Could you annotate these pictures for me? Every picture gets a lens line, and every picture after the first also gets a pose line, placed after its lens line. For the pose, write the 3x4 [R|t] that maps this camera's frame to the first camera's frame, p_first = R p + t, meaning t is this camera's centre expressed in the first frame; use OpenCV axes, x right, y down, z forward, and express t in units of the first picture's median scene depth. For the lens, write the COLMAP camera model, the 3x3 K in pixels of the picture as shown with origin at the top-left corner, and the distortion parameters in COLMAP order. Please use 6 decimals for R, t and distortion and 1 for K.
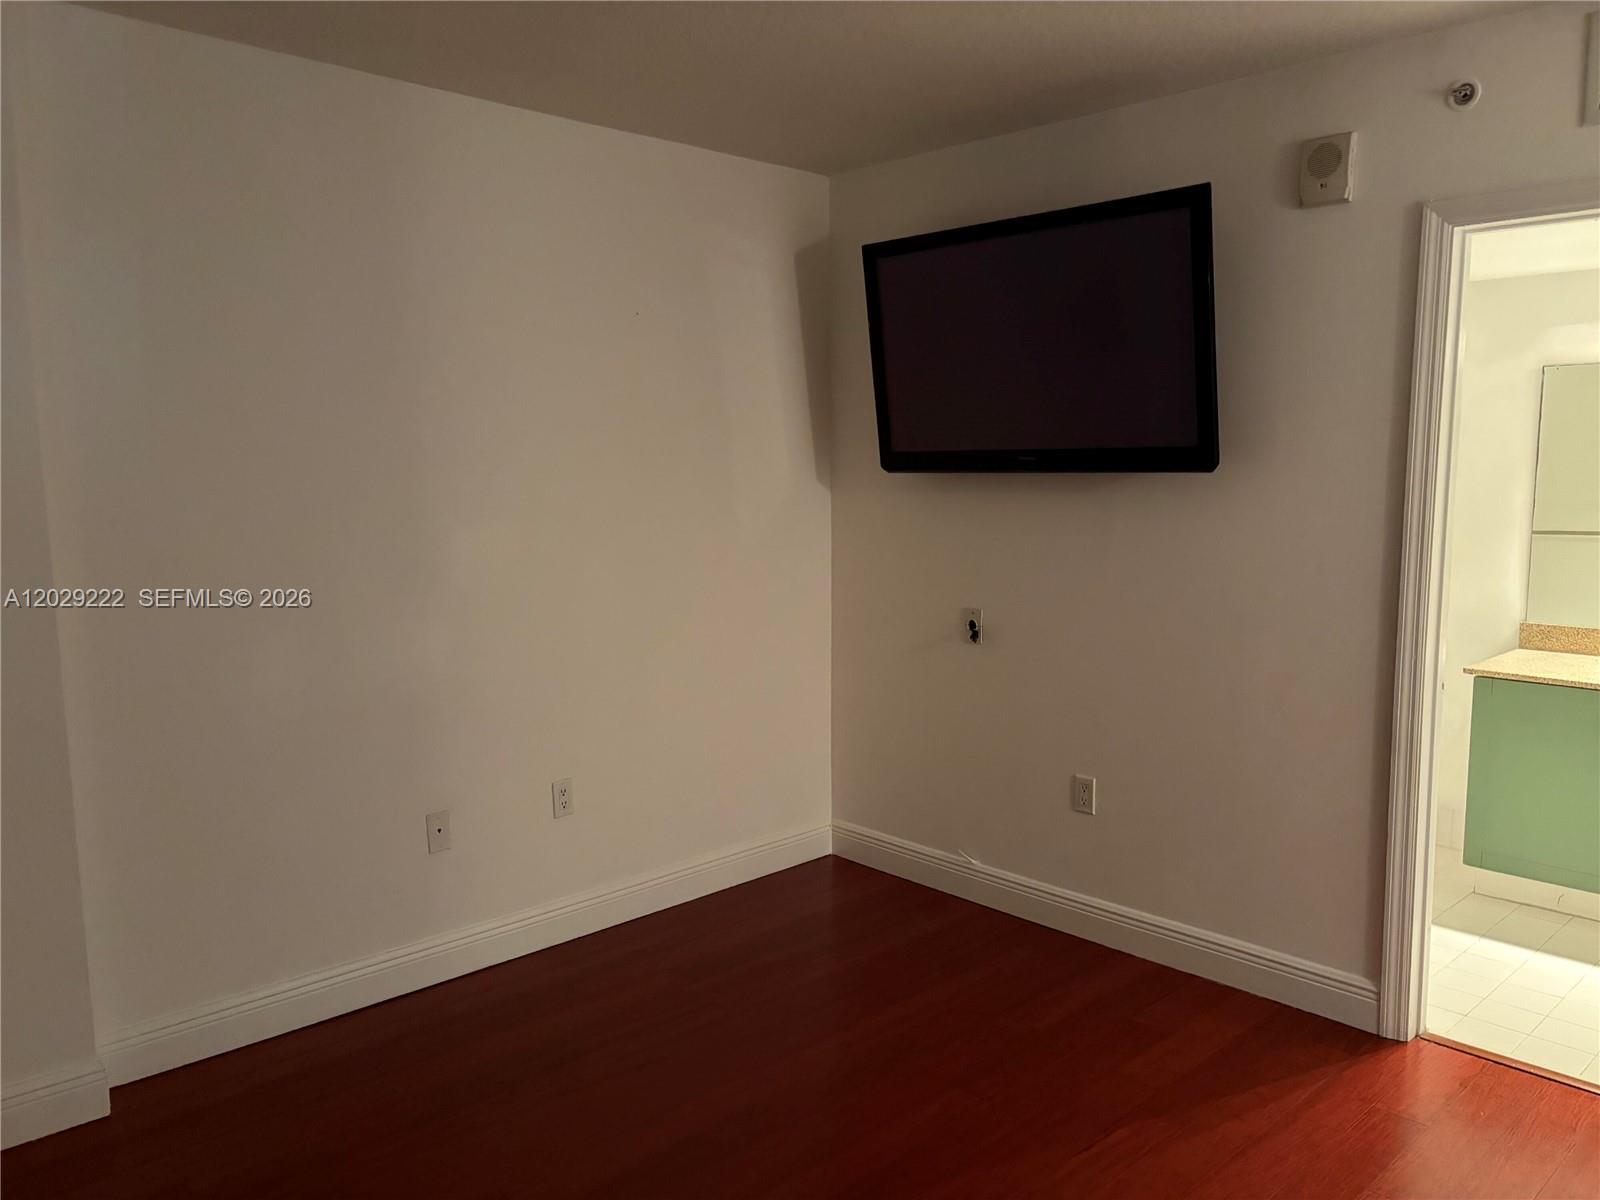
lens RADIAL K [[1218.5, 0, 795.8], [0, 1218.5, 605.7], [0, 0, 1]] dist [0.042115, -0.047633]
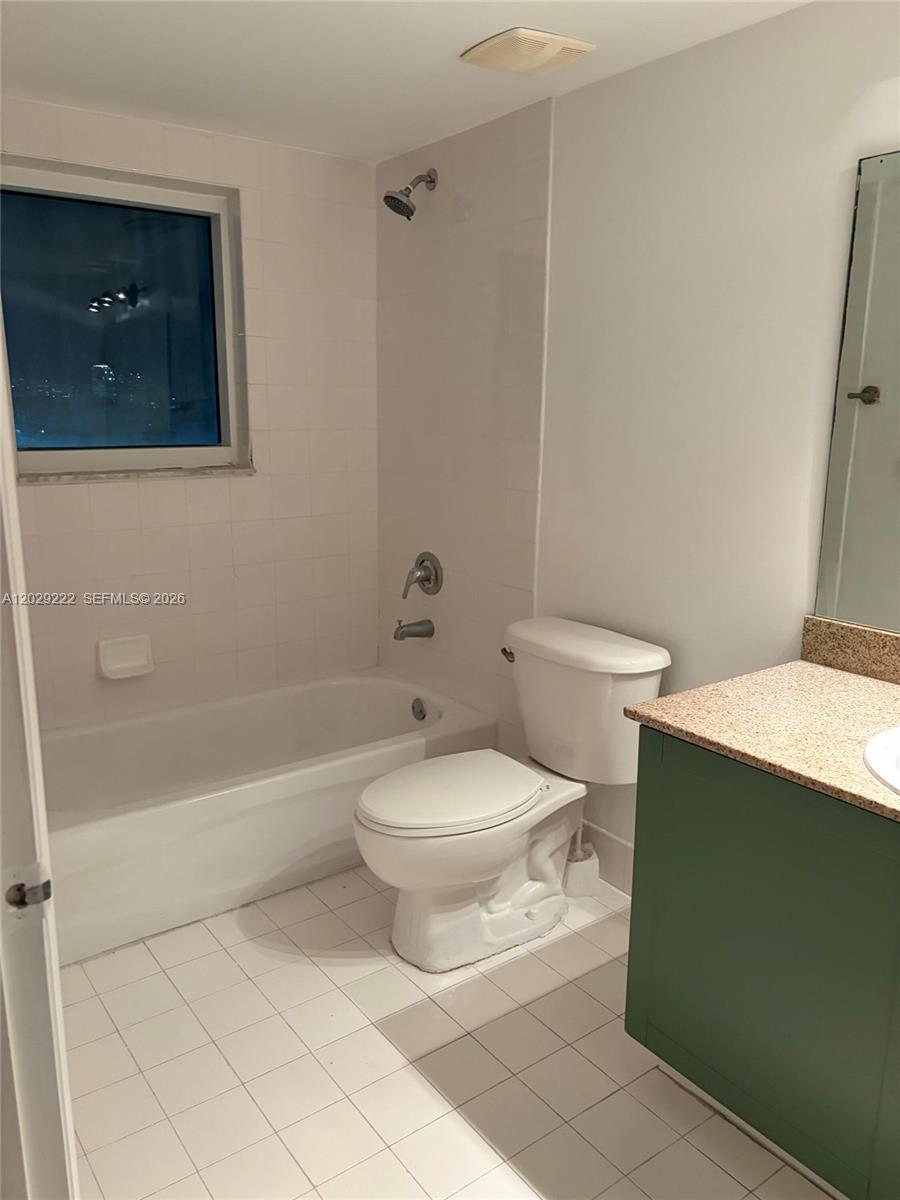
lens RADIAL K [[913.9, 0, 452.3], [0, 913.9, 603.7], [0, 0, 1]] dist [0.042115, -0.047633]
pose [[0.992753, 0.043307, -0.112098, 0.511567], [-0.032160, 0.994527, 0.099412, -0.034933], [0.115790, -0.095086, 0.988712, 0.586554]]
